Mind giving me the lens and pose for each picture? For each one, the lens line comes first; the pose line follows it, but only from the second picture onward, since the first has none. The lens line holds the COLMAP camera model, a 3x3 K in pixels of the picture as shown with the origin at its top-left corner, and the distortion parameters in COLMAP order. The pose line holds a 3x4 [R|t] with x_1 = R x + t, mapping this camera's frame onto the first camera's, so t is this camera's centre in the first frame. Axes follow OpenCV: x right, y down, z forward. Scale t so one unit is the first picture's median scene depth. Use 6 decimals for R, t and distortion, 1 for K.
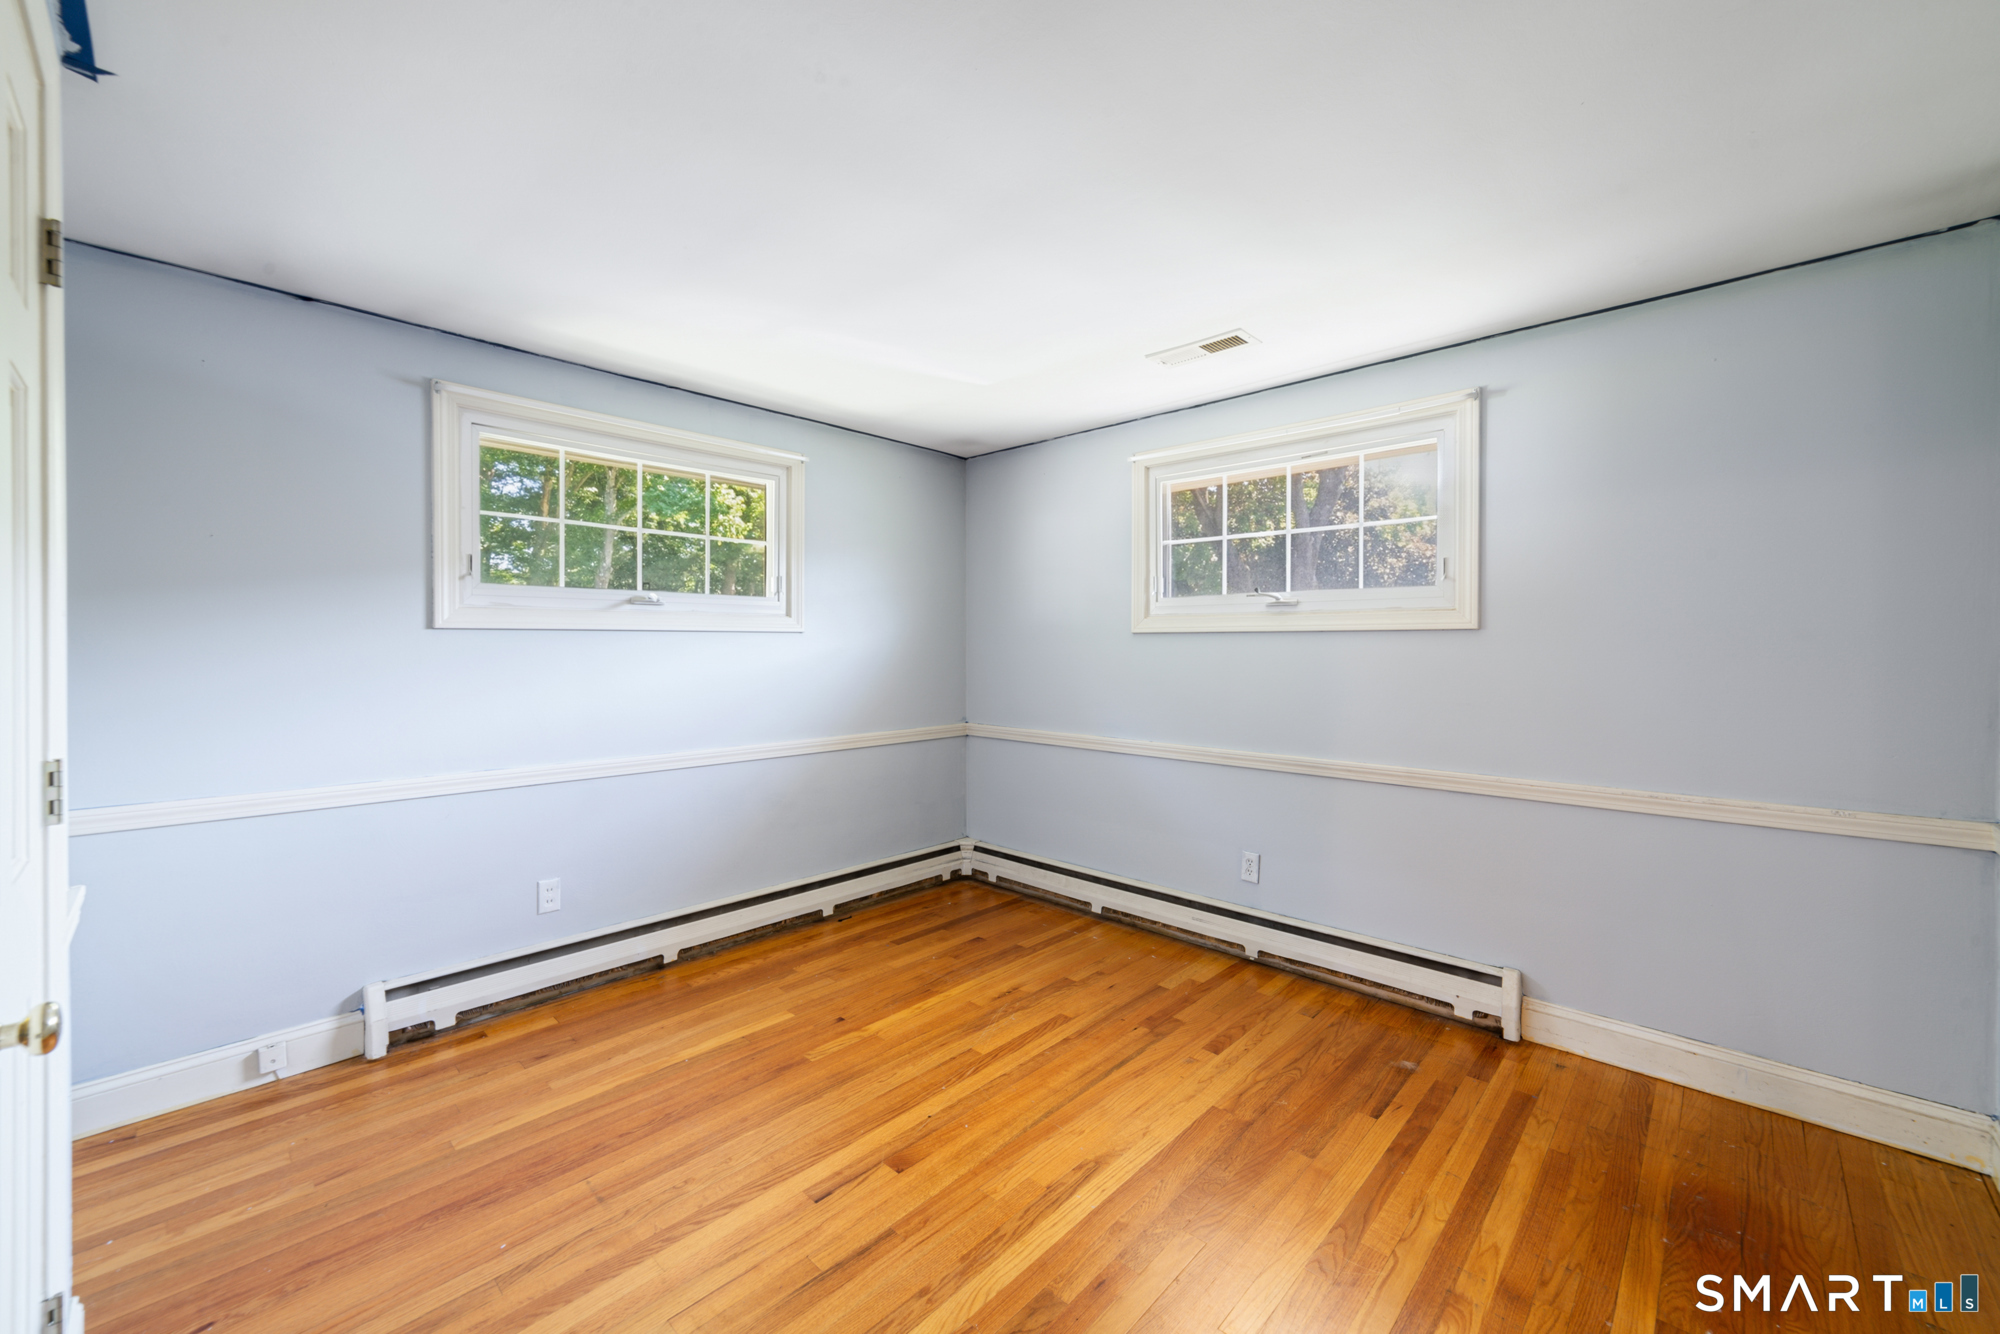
lens RADIAL K [[780.1, 0, 1005.0], [0, 780.1, 650.9], [0, 0, 1]] dist [-0.000041, 0.000937]
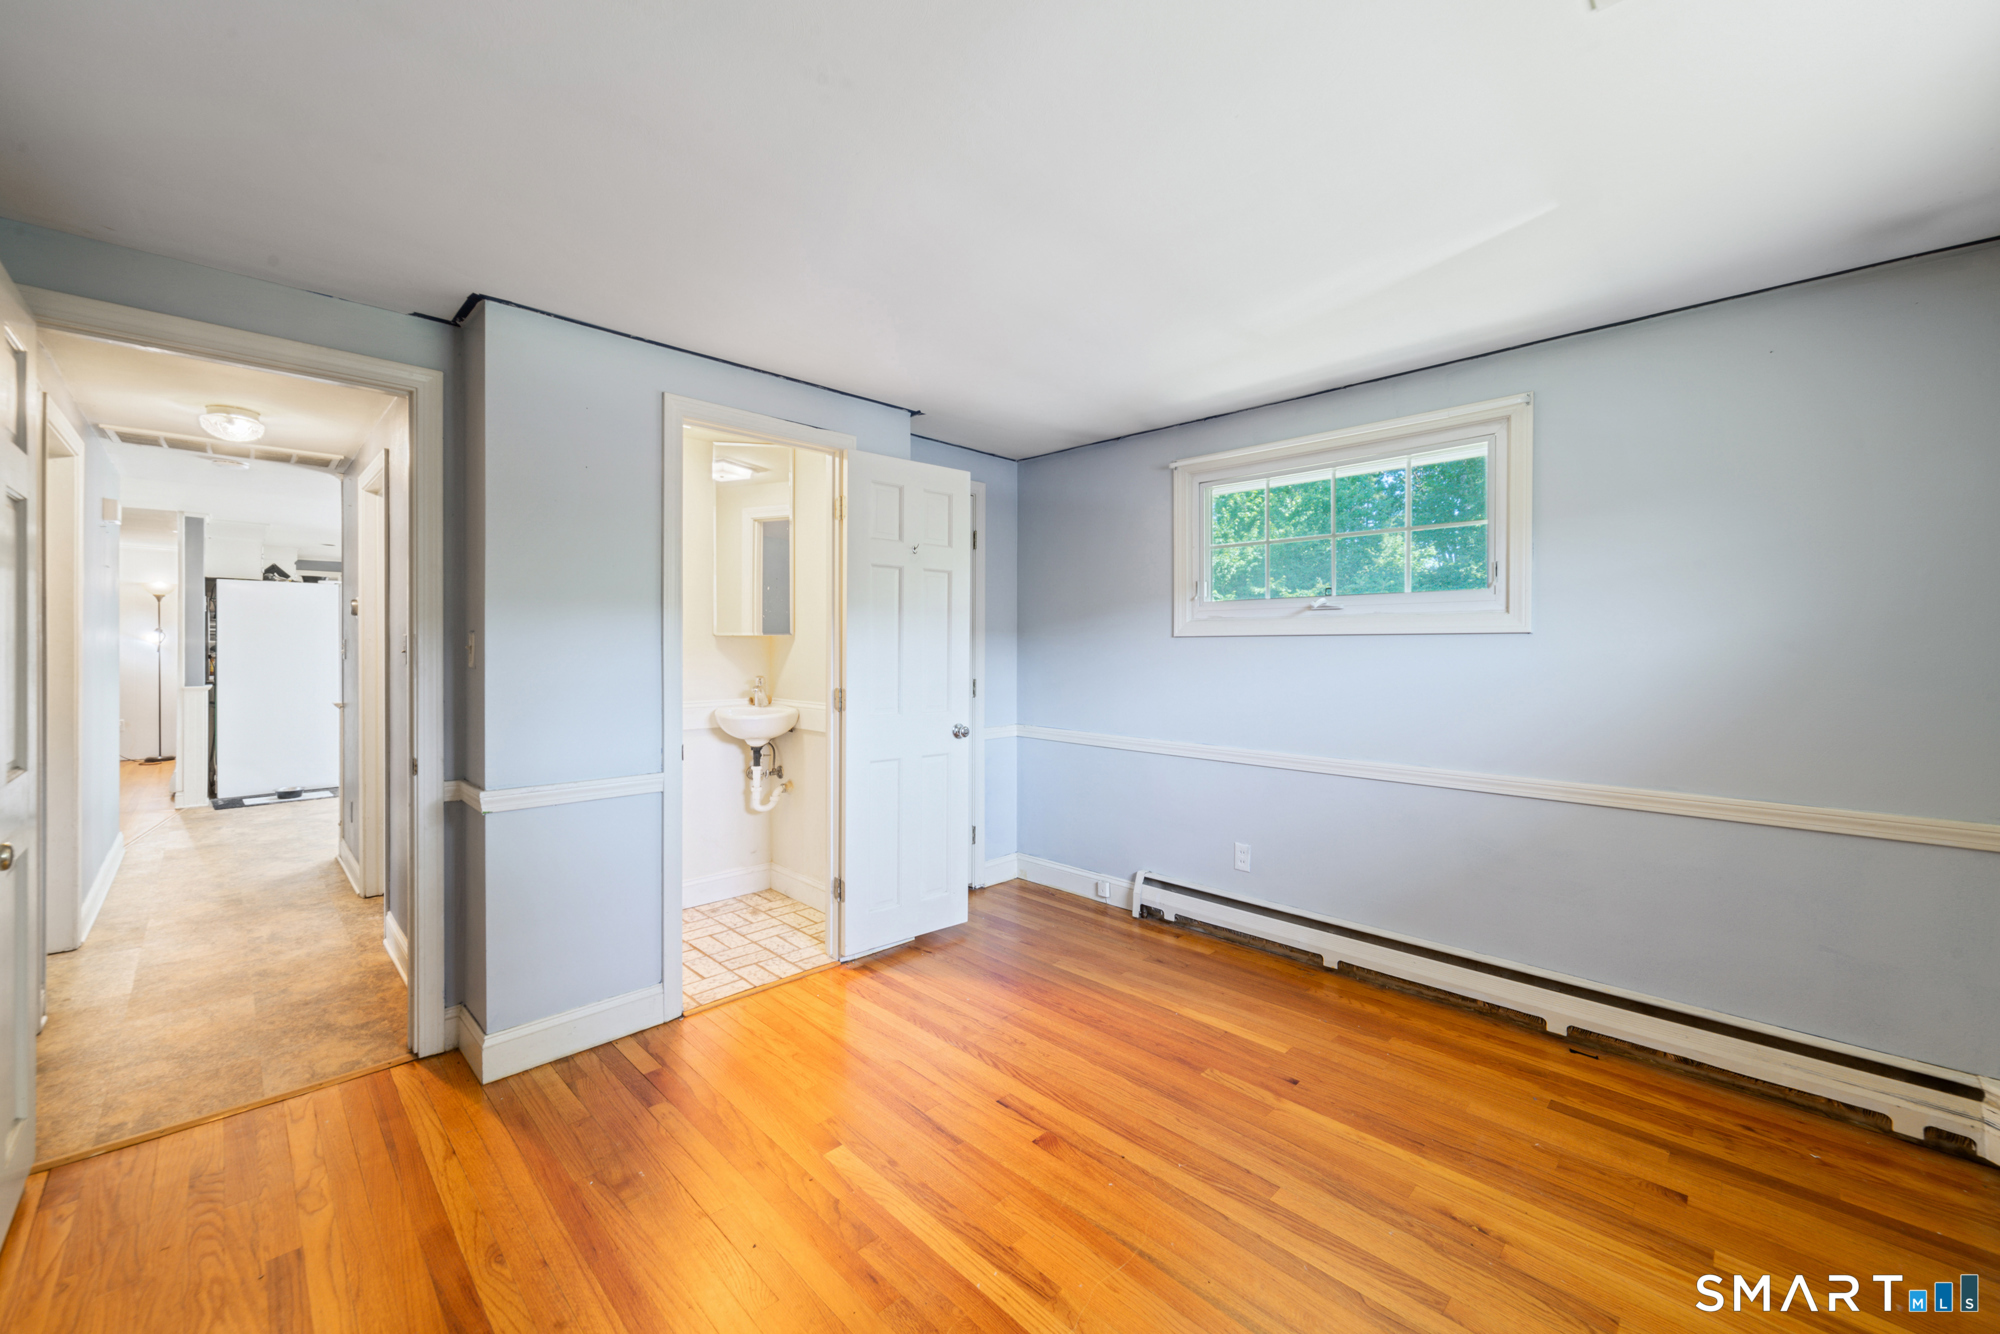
lens RADIAL K [[780.1, 0, 1004.5], [0, 780.1, 654.8], [0, 0, 1]] dist [-0.000041, 0.000937]
pose [[-0.030911, 0.006793, -0.999499, 0.700871], [-0.010254, 0.999922, 0.007113, -0.003612], [0.999470, 0.010469, -0.030839, 0.745154]]
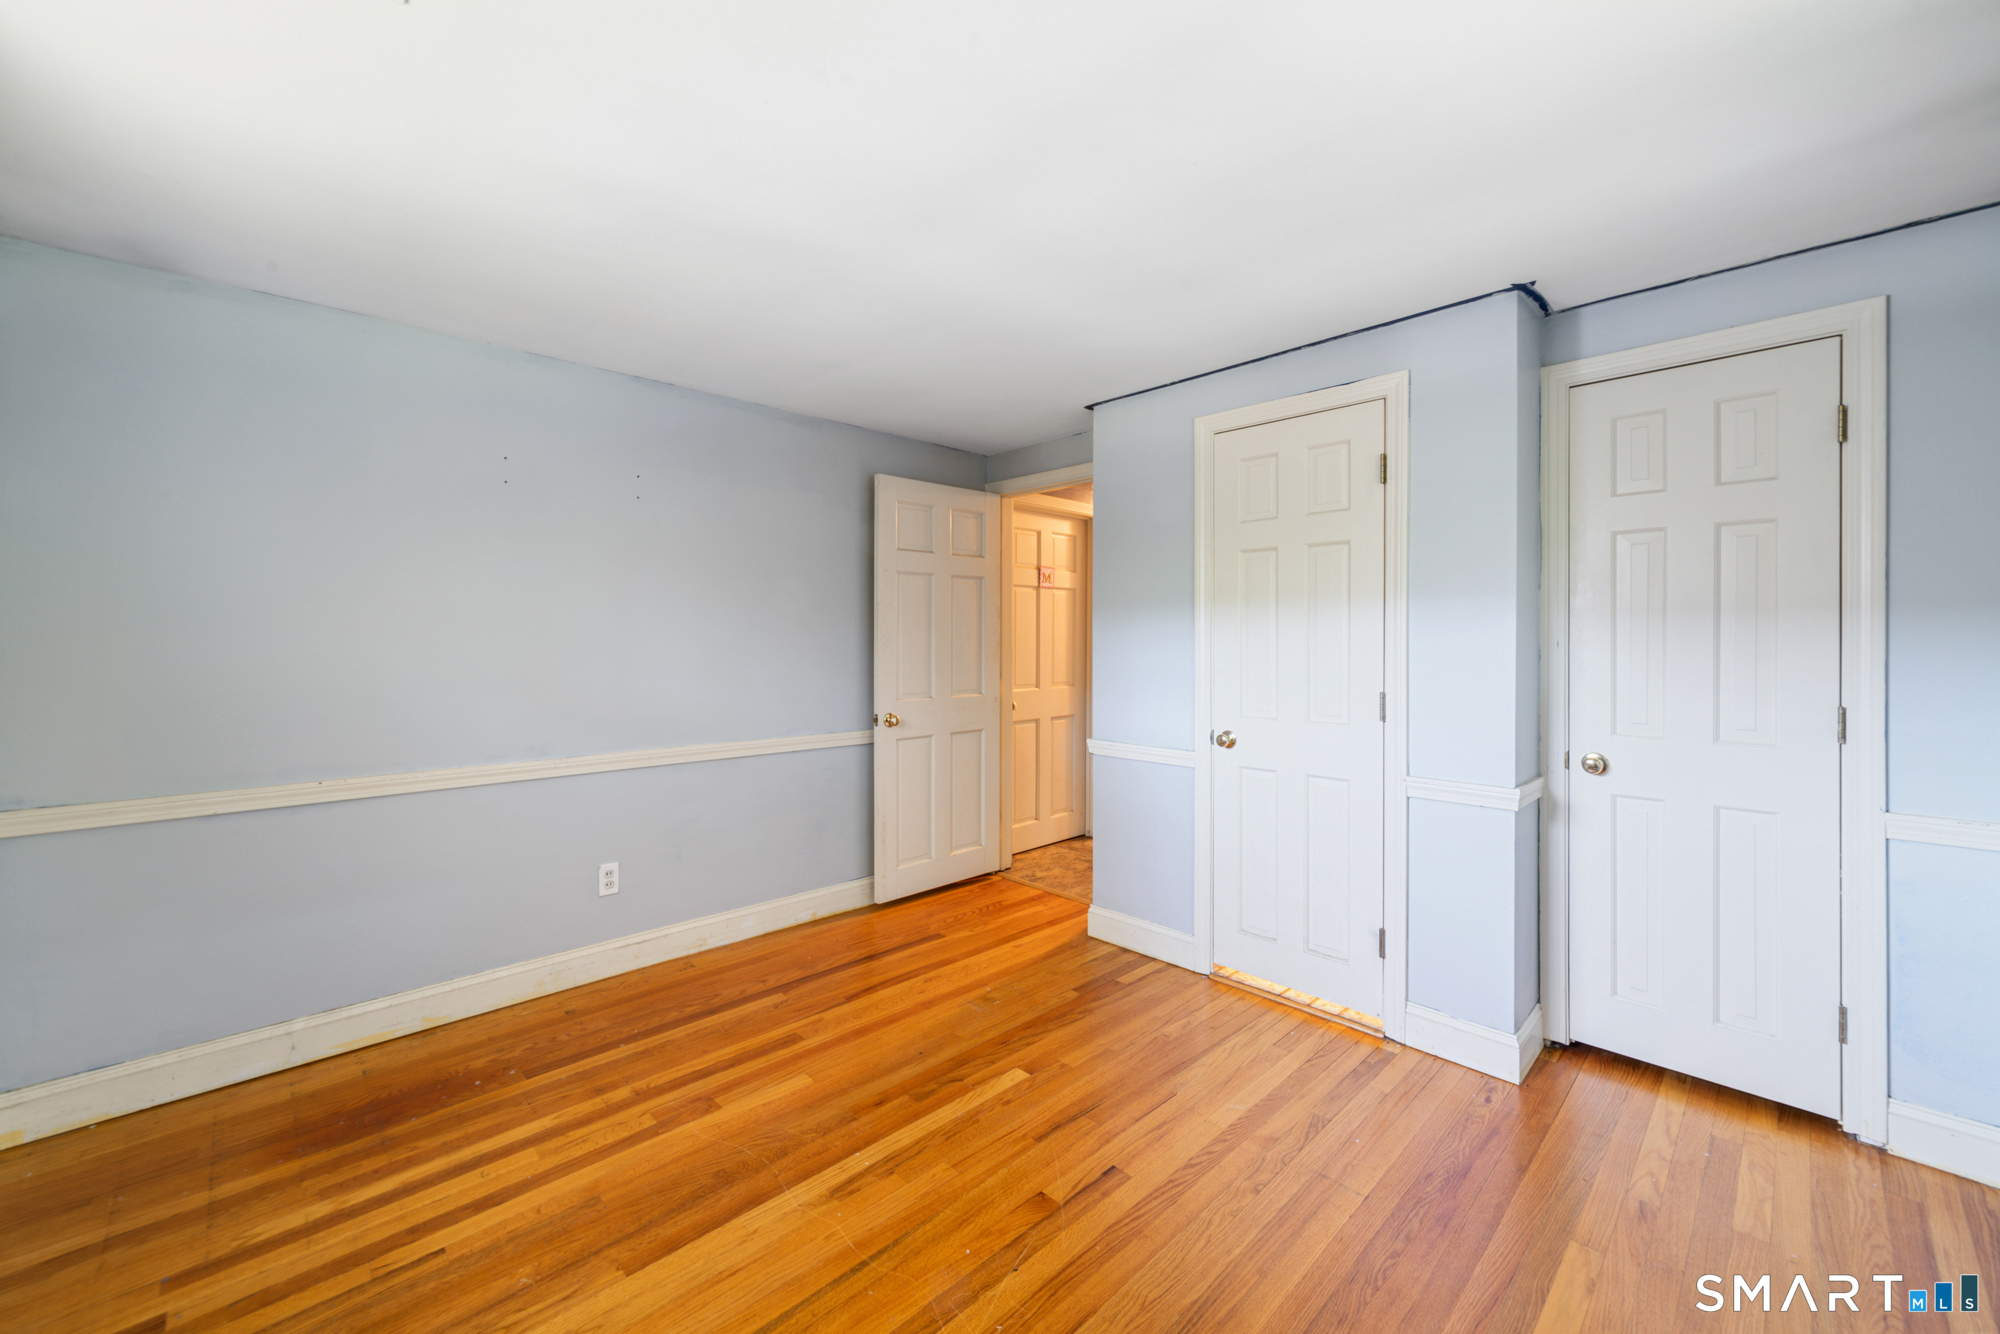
lens RADIAL K [[780.1, 0, 997.3], [0, 780.1, 651.6], [0, 0, 1]] dist [-0.000041, 0.000937]
pose [[-0.998564, -0.002652, 0.053508, -0.099349], [-0.001534, 0.999780, 0.020922, -0.011814], [-0.053552, 0.020810, -0.998348, 1.469555]]
